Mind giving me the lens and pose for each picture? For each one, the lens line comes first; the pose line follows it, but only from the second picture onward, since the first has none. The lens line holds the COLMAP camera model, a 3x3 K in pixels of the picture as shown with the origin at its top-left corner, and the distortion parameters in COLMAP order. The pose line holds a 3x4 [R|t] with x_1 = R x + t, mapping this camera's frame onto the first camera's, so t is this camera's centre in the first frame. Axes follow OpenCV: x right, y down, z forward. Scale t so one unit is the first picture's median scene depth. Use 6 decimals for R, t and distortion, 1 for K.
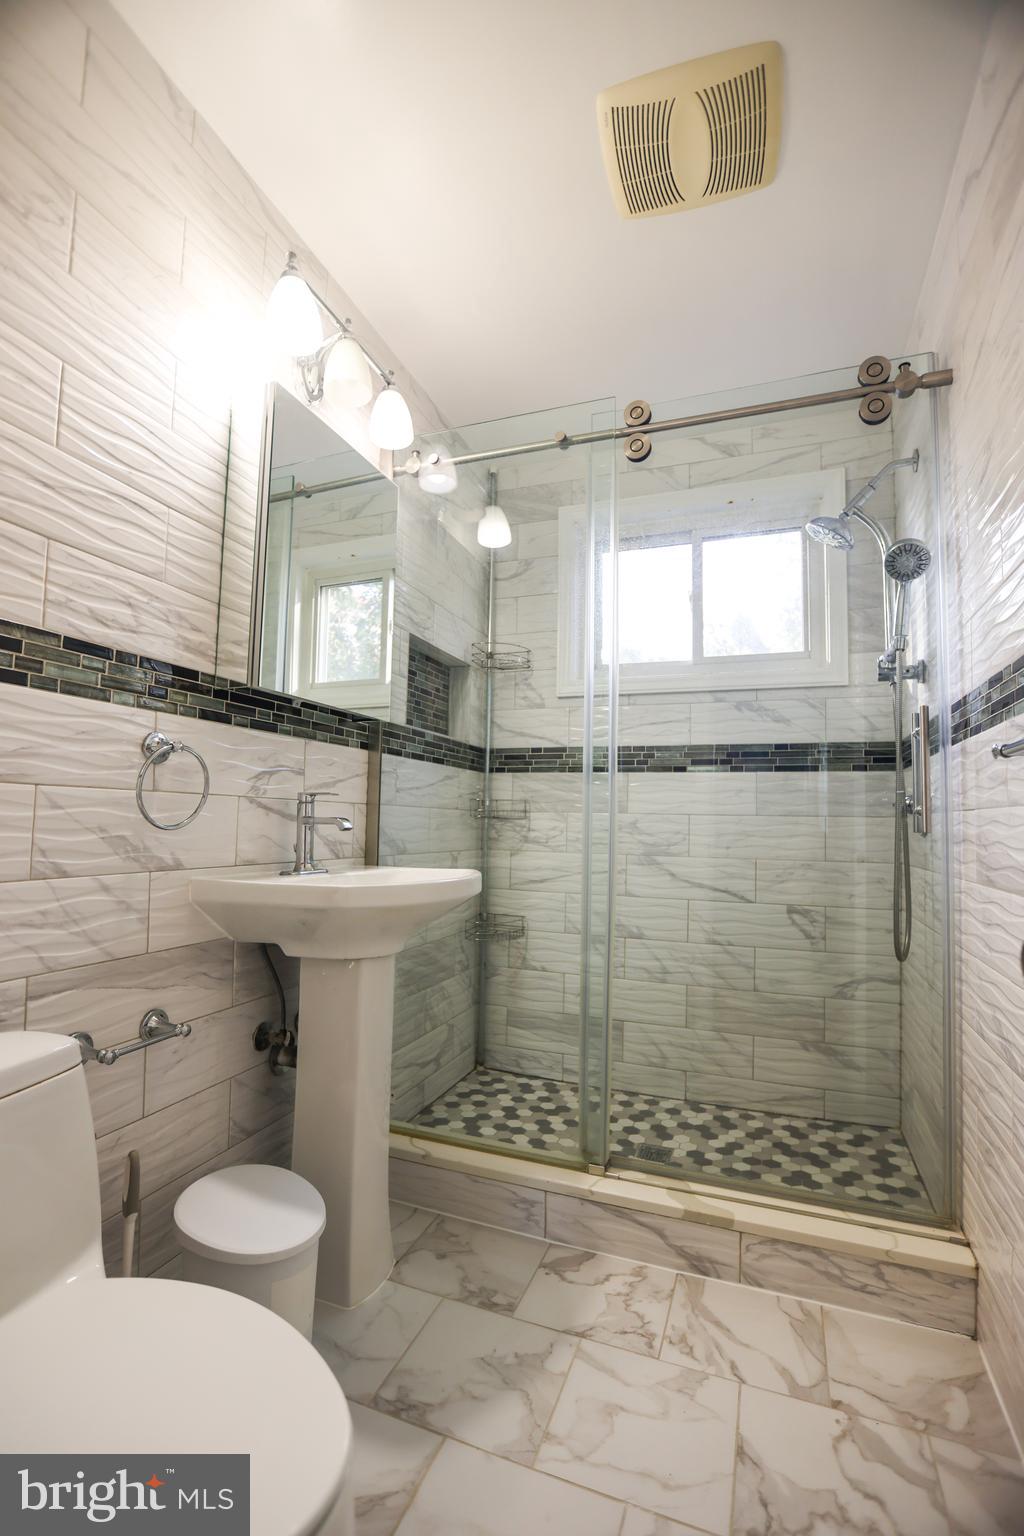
lens RADIAL K [[704.7, 0, 516.3], [0, 704.7, 773.6], [0, 0, 1]] dist [-0.023340, 0.007067]
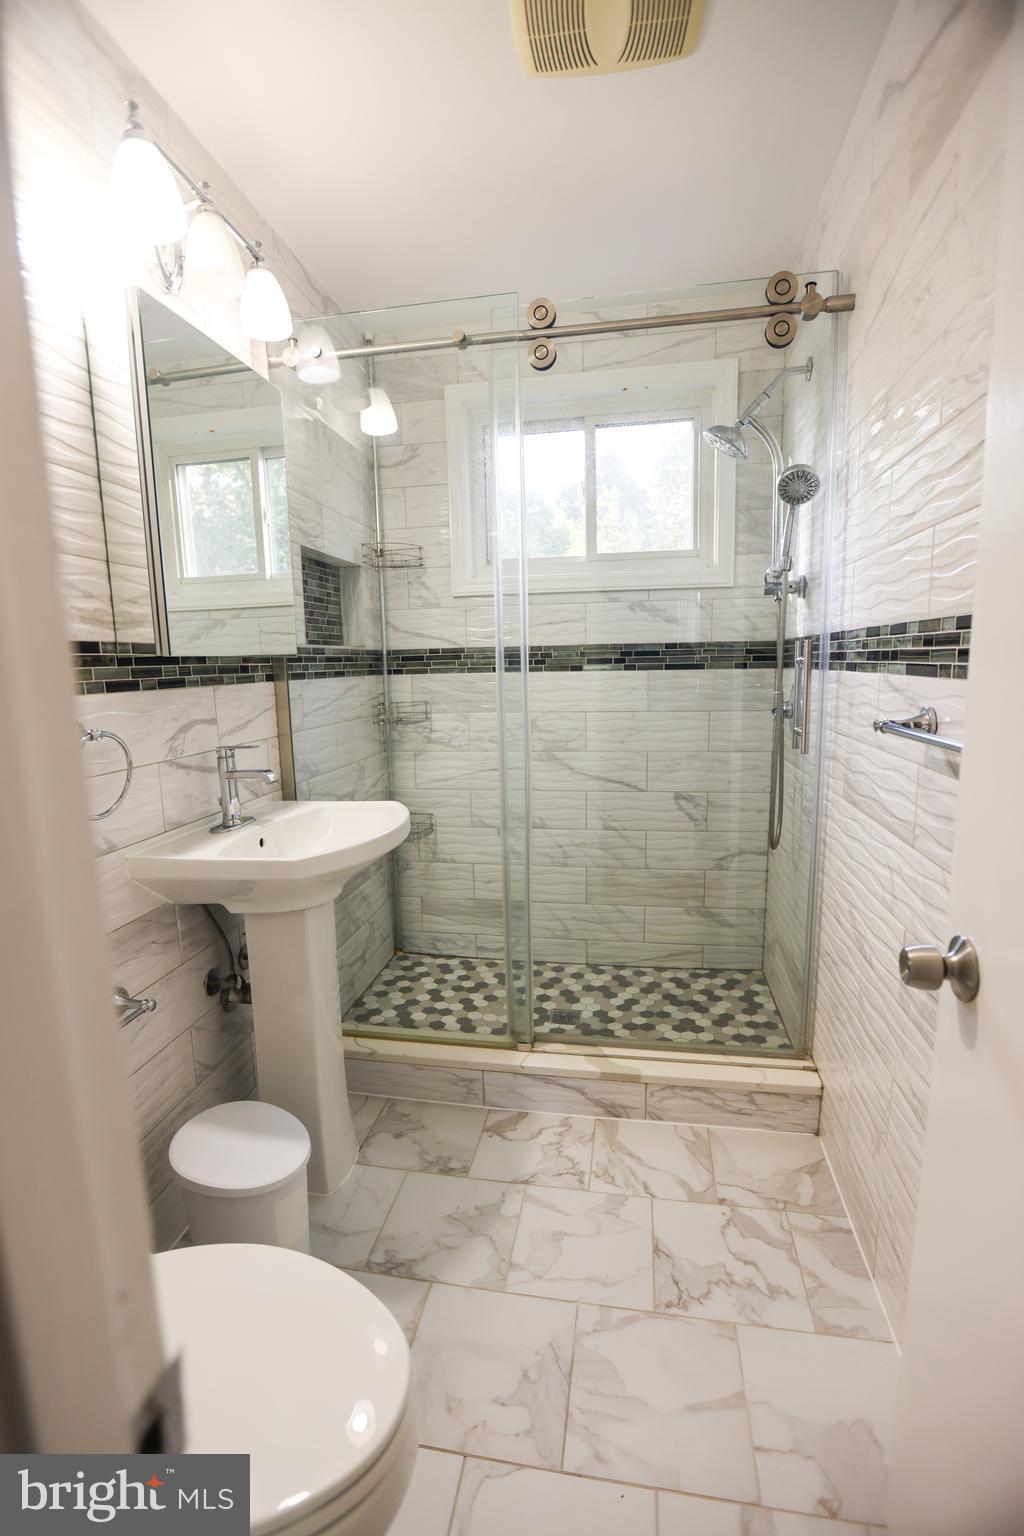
lens RADIAL K [[704.7, 0, 520.4], [0, 704.7, 781.8], [0, 0, 1]] dist [-0.023340, 0.007067]
pose [[0.982252, -0.070433, 0.173837, -0.057837], [0.029691, 0.973518, 0.226672, -0.115274], [-0.185199, -0.217488, 0.958332, -0.020072]]
